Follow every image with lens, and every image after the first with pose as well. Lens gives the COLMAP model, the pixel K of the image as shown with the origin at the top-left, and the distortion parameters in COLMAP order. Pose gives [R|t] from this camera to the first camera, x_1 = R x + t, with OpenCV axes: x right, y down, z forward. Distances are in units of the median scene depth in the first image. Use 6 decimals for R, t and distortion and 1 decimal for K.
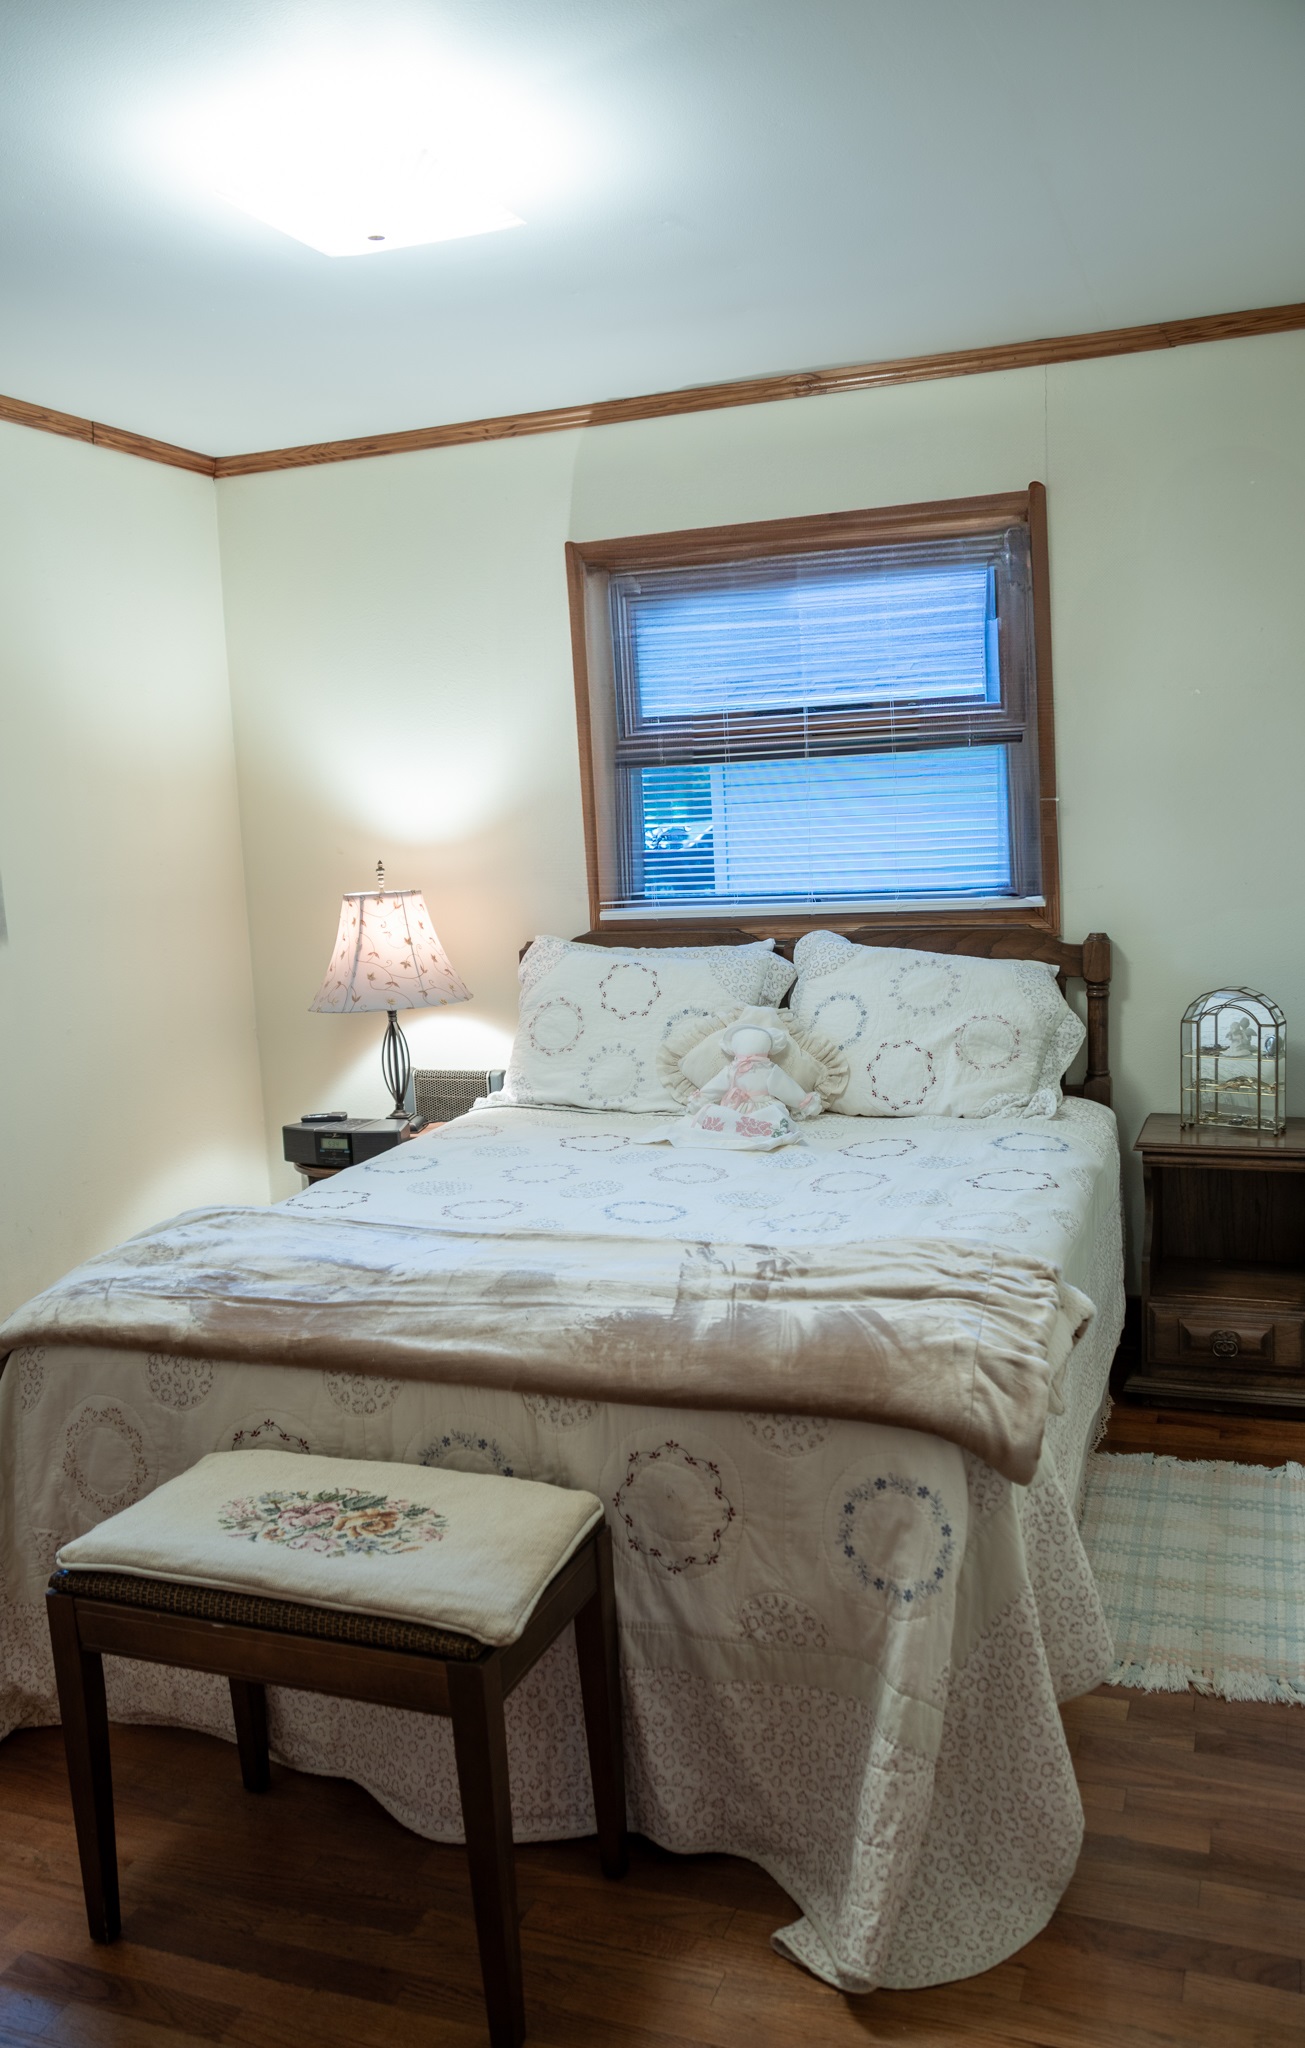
lens RADIAL K [[1657.8, 0, 649.9], [0, 1657.8, 1021.5], [0, 0, 1]] dist [-0.013563, -0.006042]
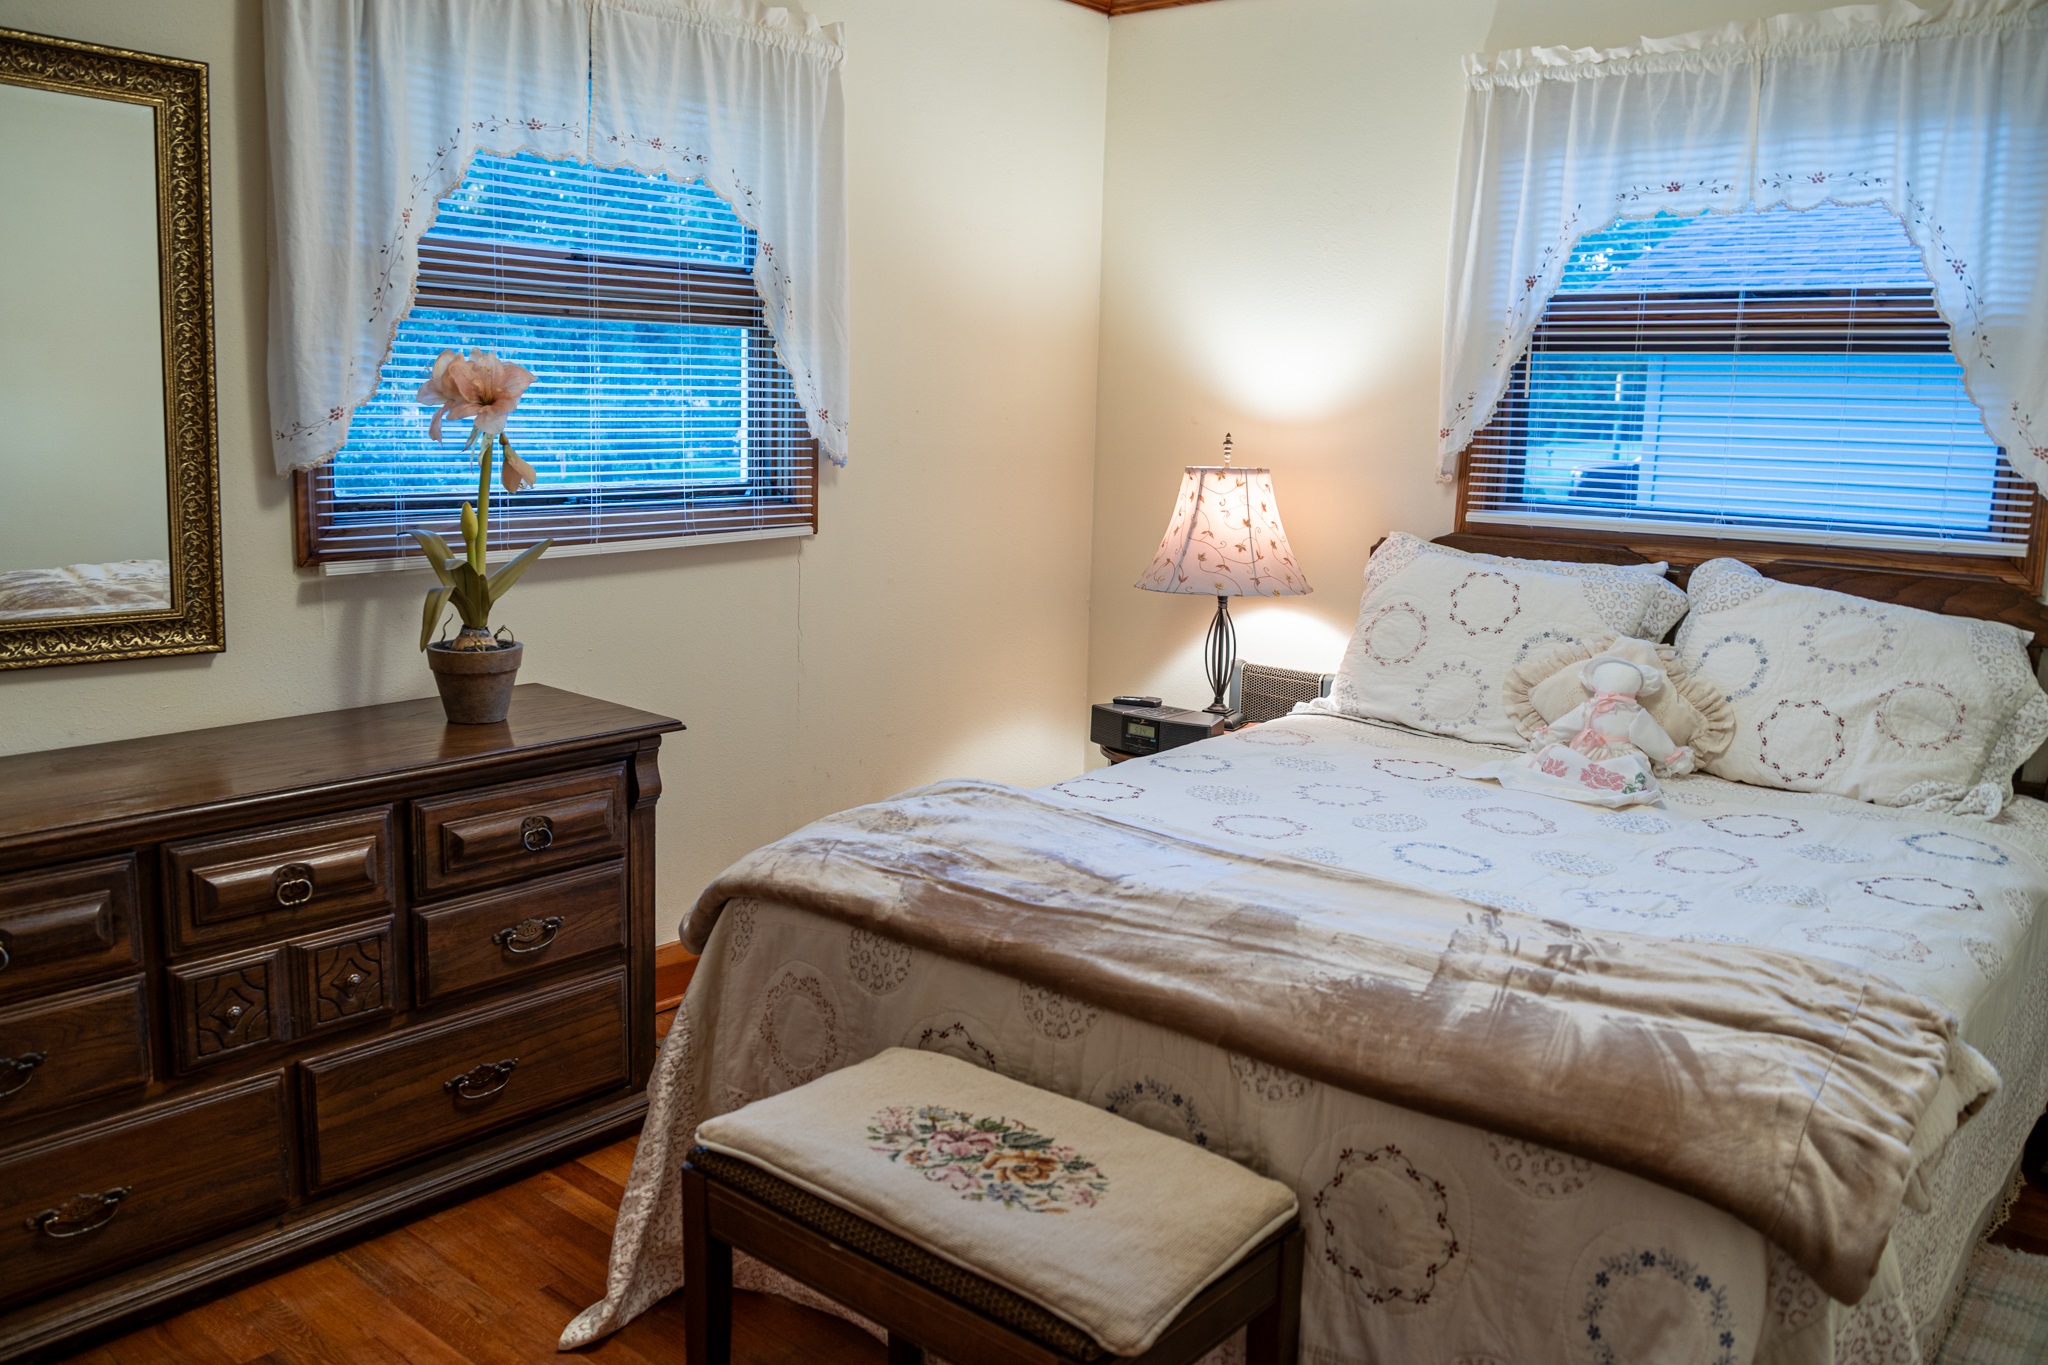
lens RADIAL K [[1649.5, 0, 1025.2], [0, 1649.5, 684.3], [0, 0, 1]] dist [-0.039246, 0.017535]
pose [[0.941523, 0.127290, -0.311982, 0.057533], [-0.114210, 0.991648, 0.059923, -0.000720], [0.317003, -0.020787, 0.948197, 0.154449]]
